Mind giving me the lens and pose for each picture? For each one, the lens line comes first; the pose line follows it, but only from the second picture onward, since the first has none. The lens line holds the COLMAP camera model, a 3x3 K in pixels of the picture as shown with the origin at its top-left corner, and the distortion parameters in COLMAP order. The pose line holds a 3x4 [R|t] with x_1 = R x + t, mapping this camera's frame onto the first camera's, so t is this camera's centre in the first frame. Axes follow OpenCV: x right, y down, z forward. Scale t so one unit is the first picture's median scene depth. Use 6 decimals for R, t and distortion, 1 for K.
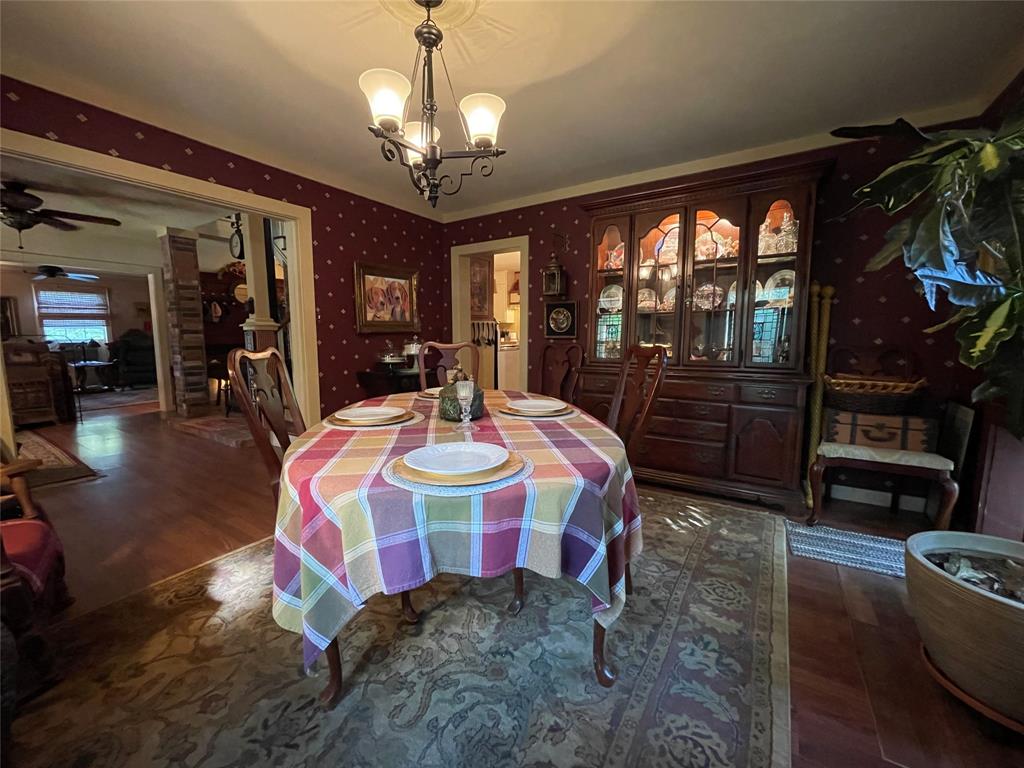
lens RADIAL K [[407.1, 0, 508.7], [0, 407.1, 382.5], [0, 0, 1]] dist [-0.007940, 0.002172]
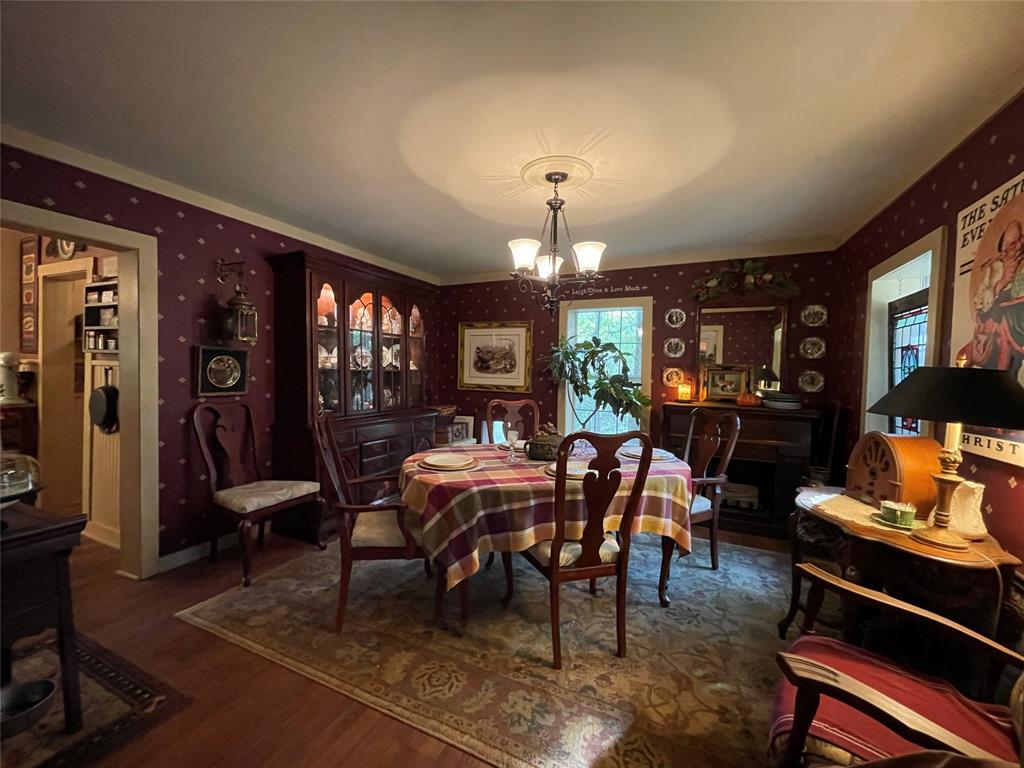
lens RADIAL K [[407.1, 0, 513.4], [0, 407.1, 381.1], [0, 0, 1]] dist [-0.007940, 0.002172]
pose [[-0.133428, -0.027447, 0.990678, -0.894246], [0.094854, 0.994674, 0.040333, -0.152119], [-0.986509, 0.099351, -0.130114, 0.752246]]
